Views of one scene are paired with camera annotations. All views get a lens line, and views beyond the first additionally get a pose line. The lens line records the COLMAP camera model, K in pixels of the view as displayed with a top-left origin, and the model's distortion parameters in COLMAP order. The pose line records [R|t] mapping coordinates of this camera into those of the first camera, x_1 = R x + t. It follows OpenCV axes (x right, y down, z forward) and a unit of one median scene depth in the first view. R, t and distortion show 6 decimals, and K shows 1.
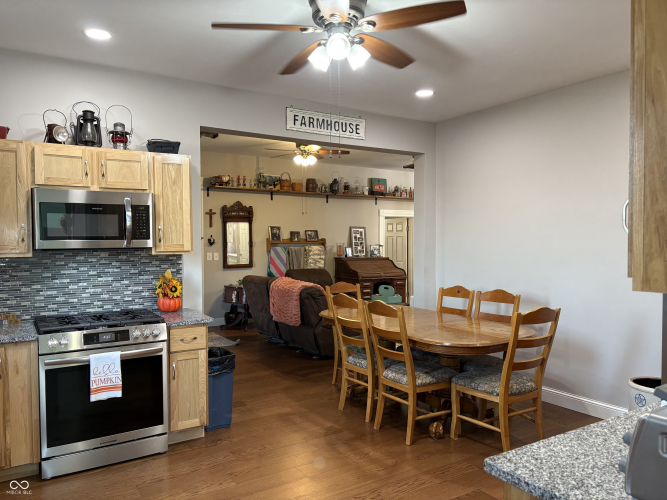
lens RADIAL K [[507.6, 0, 335.8], [0, 507.6, 253.8], [0, 0, 1]] dist [0.027063, -0.016957]
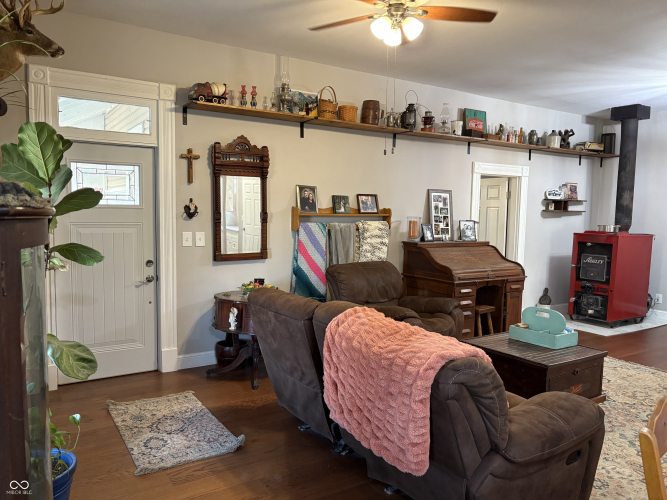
lens RADIAL K [[507.6, 0, 315.7], [0, 507.6, 256.8], [0, 0, 1]] dist [0.027063, -0.016957]
pose [[0.998928, 0.021536, -0.040966, -0.084932], [-0.018841, 0.997702, 0.065078, -0.012195], [0.042273, -0.064236, 0.997039, 0.436450]]
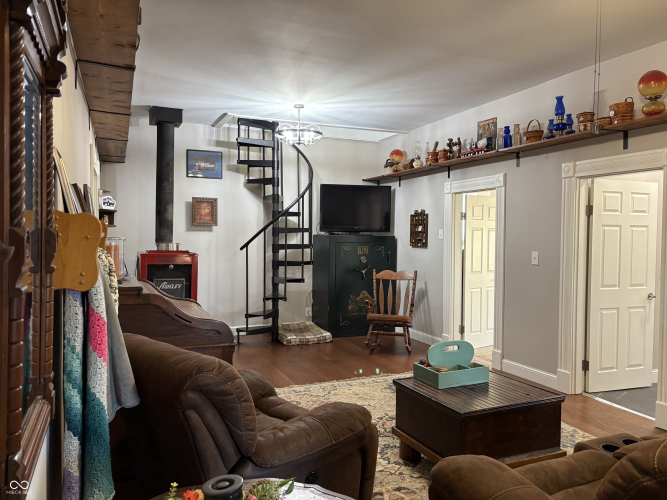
lens RADIAL K [[507.6, 0, 334.4], [0, 507.6, 250.3], [0, 0, 1]] dist [0.027063, -0.016957]
pose [[0.172038, -0.030406, 0.984621, -0.269943], [0.023155, 0.999372, 0.026816, -0.019896], [-0.984818, 0.018186, 0.172634, 0.868380]]
